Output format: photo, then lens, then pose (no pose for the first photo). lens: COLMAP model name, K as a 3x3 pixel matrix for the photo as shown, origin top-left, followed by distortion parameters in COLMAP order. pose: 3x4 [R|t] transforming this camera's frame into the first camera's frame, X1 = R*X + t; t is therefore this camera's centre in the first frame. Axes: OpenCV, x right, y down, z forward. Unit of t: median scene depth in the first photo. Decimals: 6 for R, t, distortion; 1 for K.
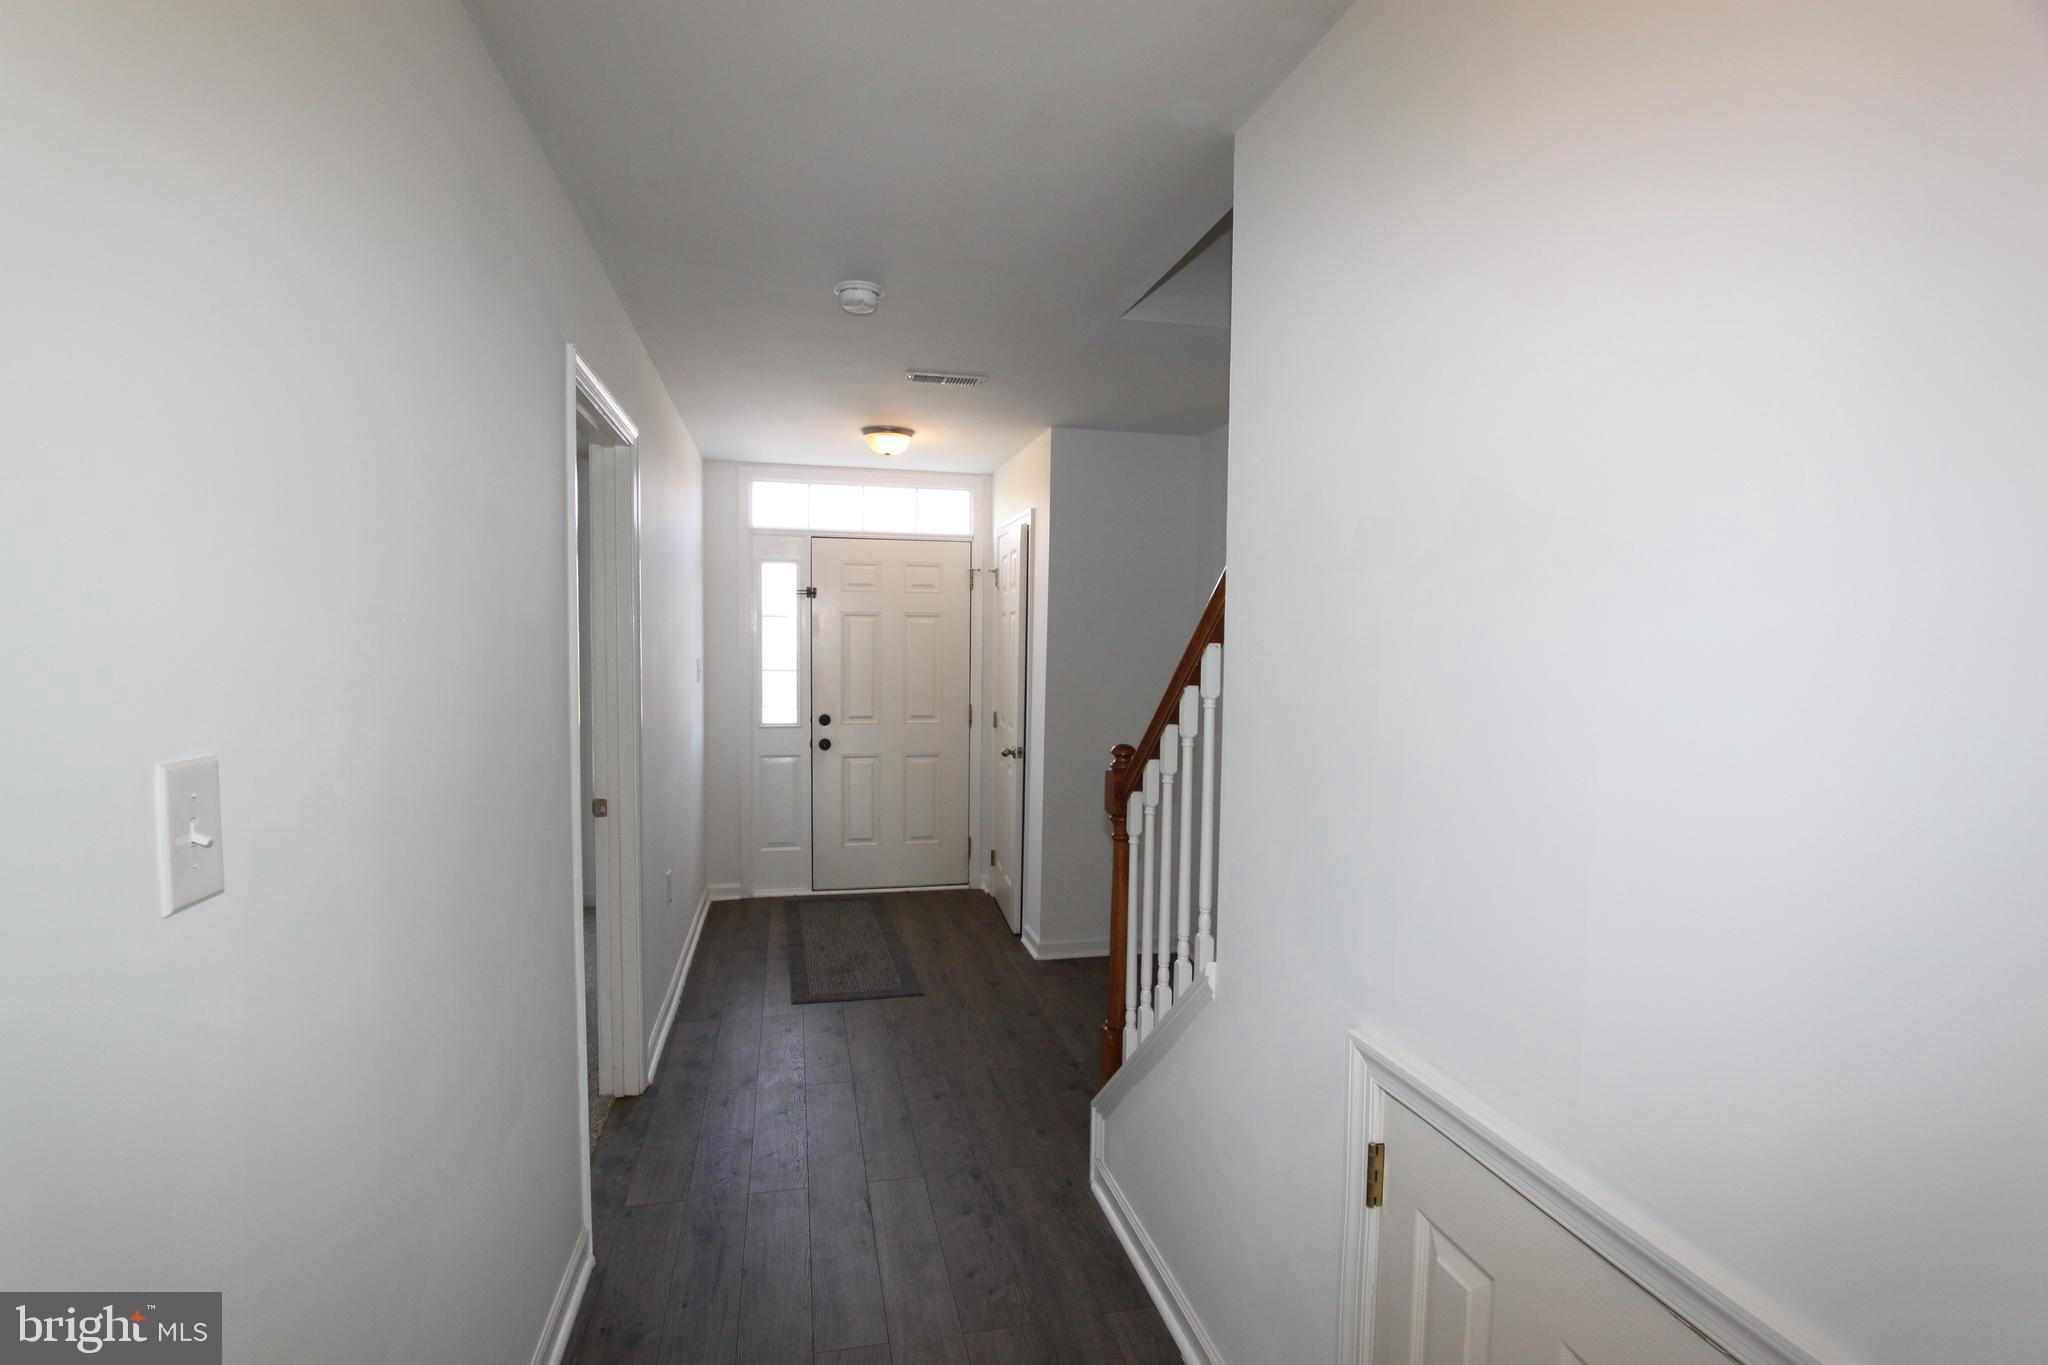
lens RADIAL K [[931.5, 0, 1018.5], [0, 931.5, 698.2], [0, 0, 1]] dist [-0.000227, -0.000565]
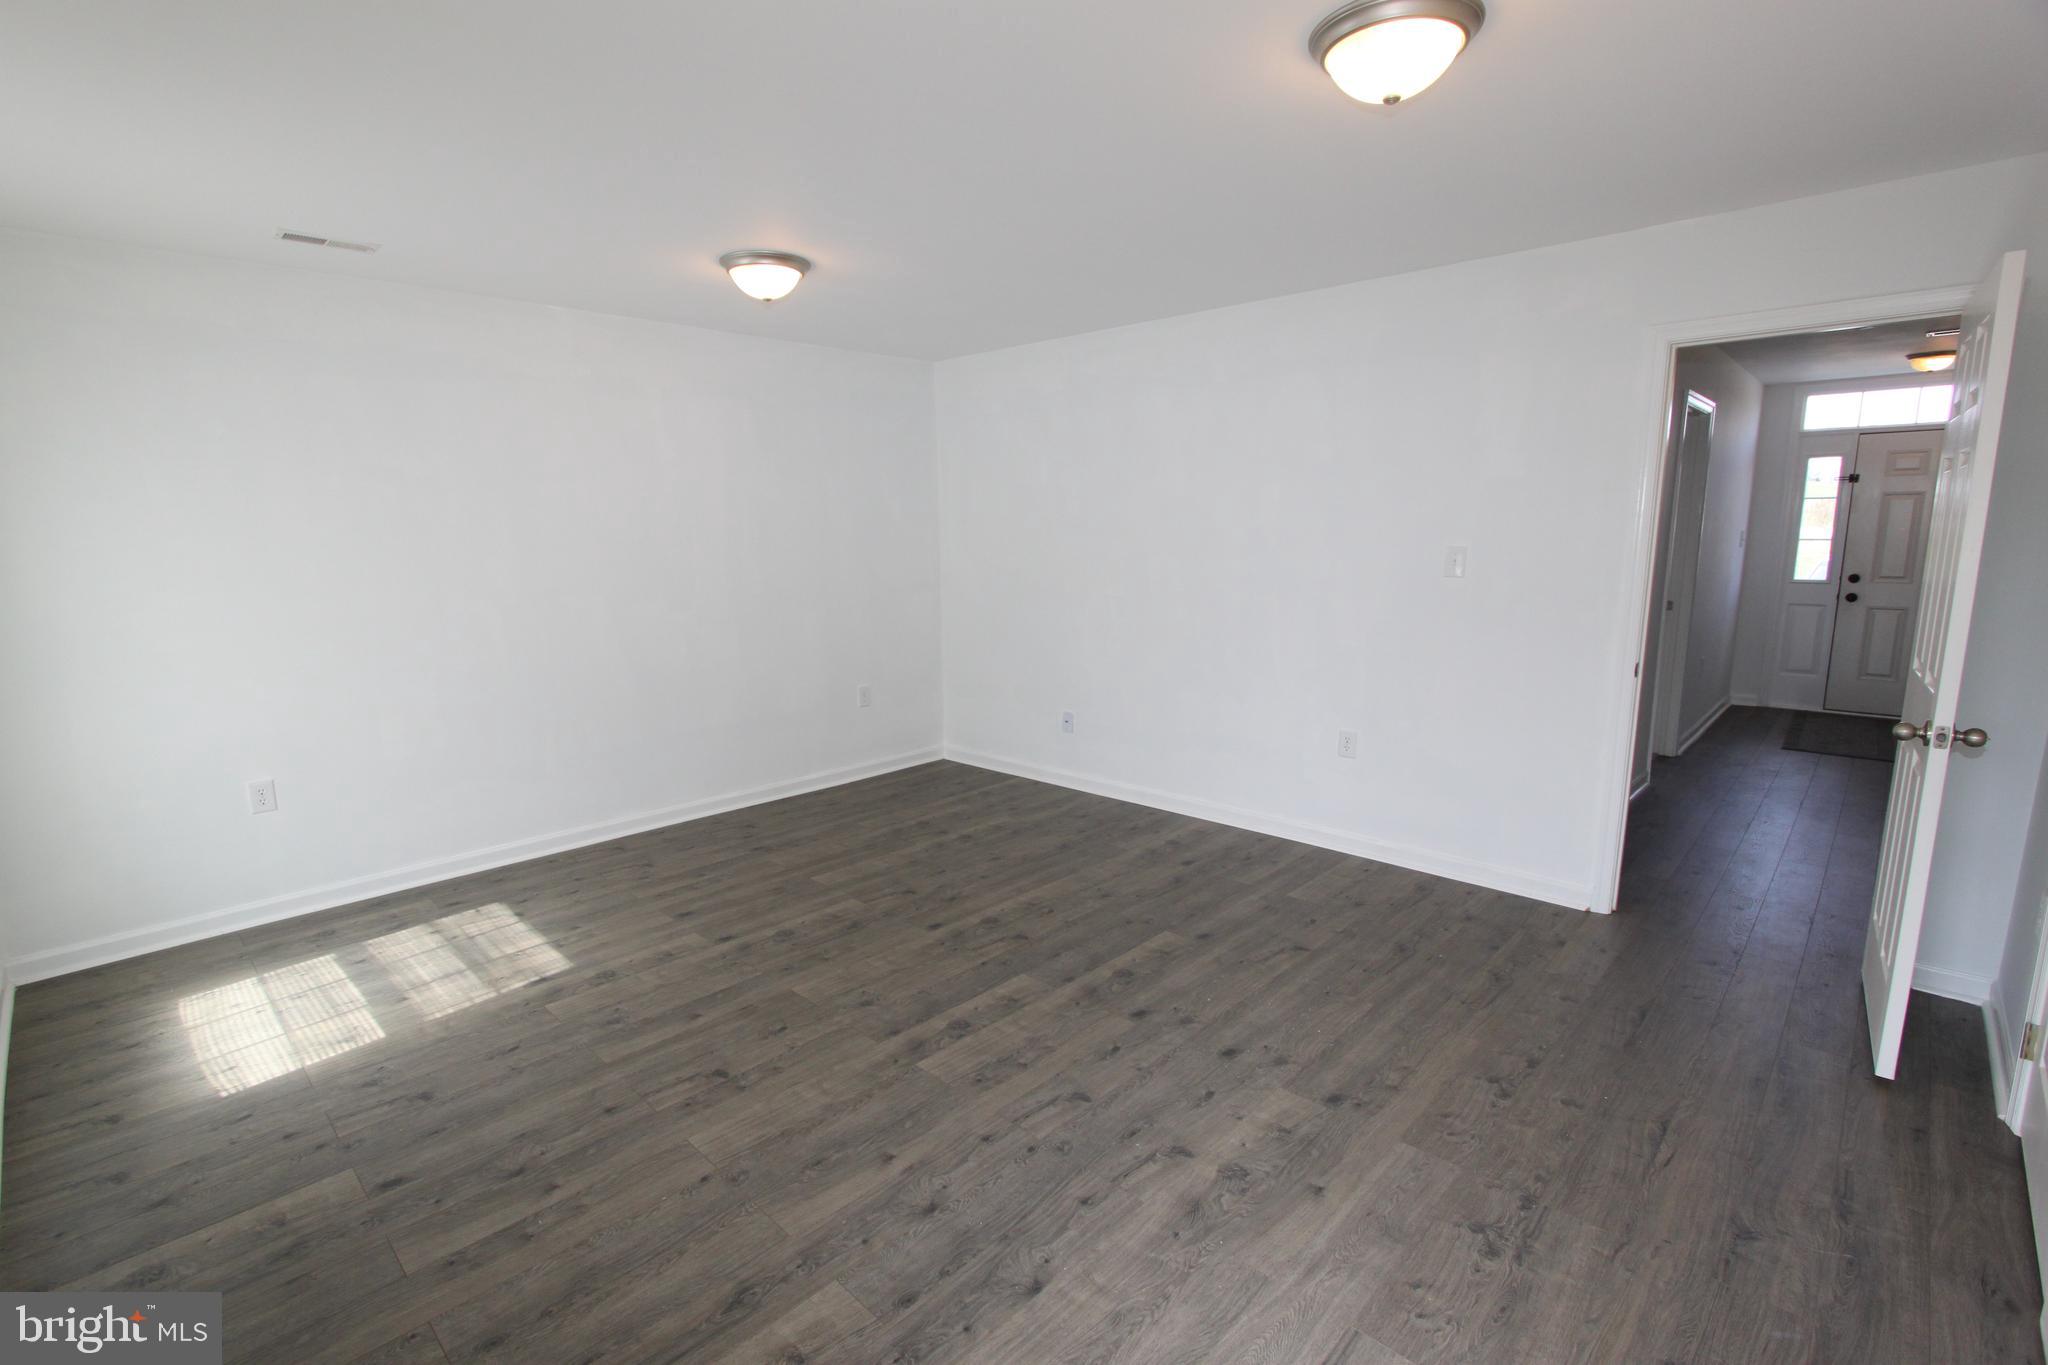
lens RADIAL K [[931.5, 0, 1018.5], [0, 931.5, 698.2], [0, 0, 1]] dist [-0.000227, -0.000565]
pose [[0.545613, 0.125498, -0.828587, 0.253642], [-0.033020, 0.991175, 0.128381, 0.061718], [0.837386, -0.042686, 0.544942, -0.688258]]
